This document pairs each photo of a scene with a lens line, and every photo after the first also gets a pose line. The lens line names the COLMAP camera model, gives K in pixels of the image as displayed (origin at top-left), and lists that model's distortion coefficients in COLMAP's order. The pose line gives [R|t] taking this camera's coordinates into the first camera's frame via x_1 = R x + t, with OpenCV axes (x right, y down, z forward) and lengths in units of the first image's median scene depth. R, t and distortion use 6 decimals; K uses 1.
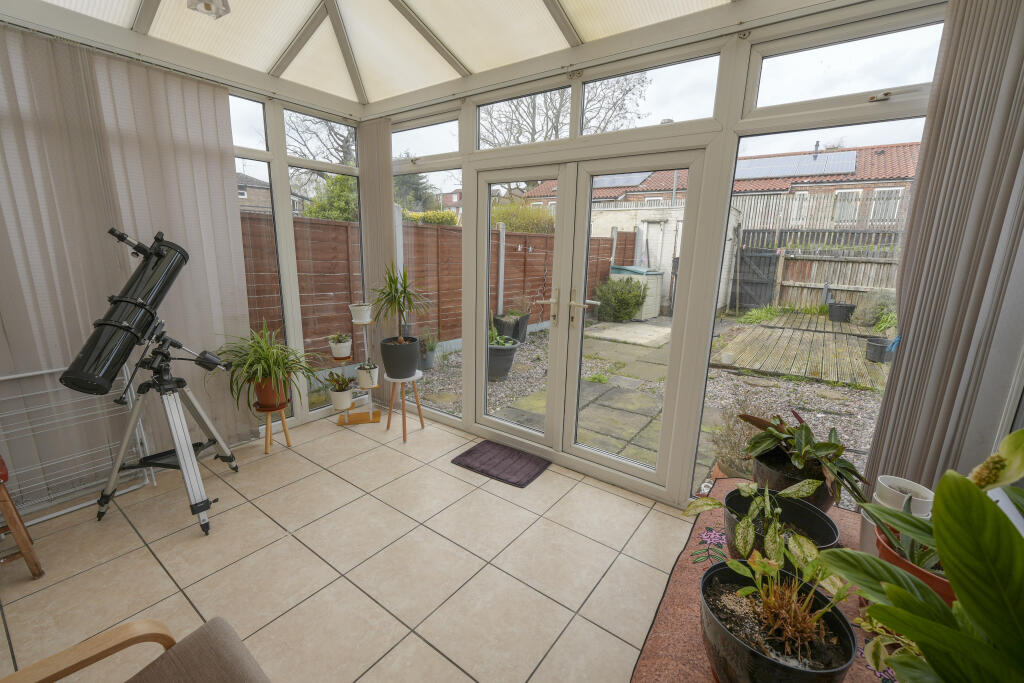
lens RADIAL K [[430.2, 0, 512.0], [0, 430.2, 341.5], [0, 0, 1]] dist [-0.013978, -0.000061]
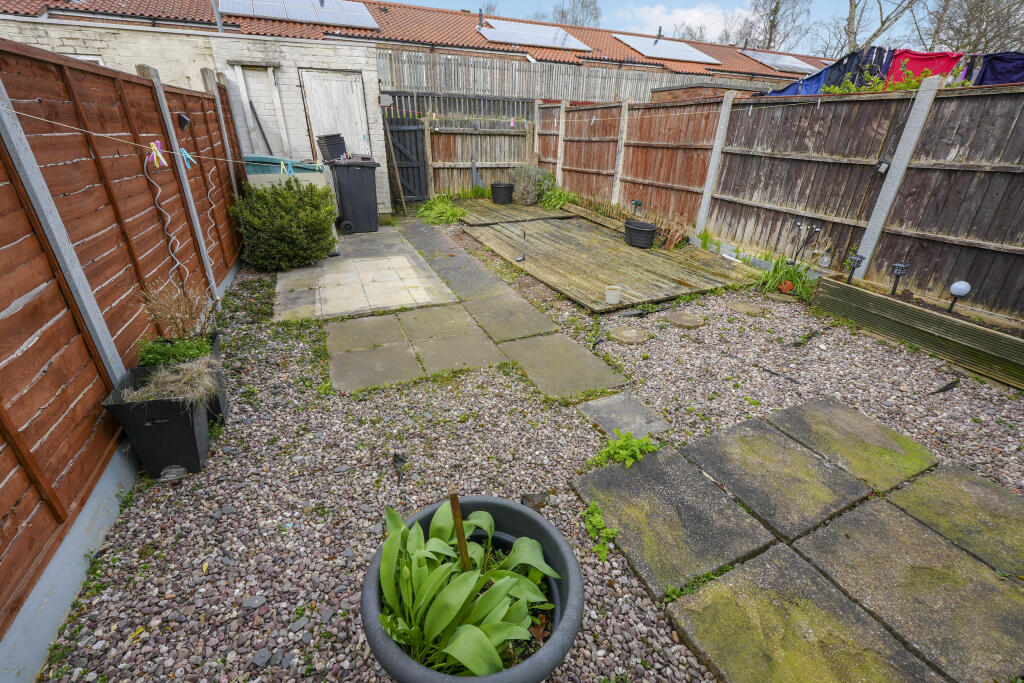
lens RADIAL K [[430.2, 0, 512.0], [0, 430.2, 341.5], [0, 0, 1]] dist [-0.013978, -0.000061]
pose [[0.490347, -0.396569, 0.776075, -0.073789], [0.182557, 0.917459, 0.353471, -0.092037], [-0.852193, -0.031645, 0.522270, 0.443306]]
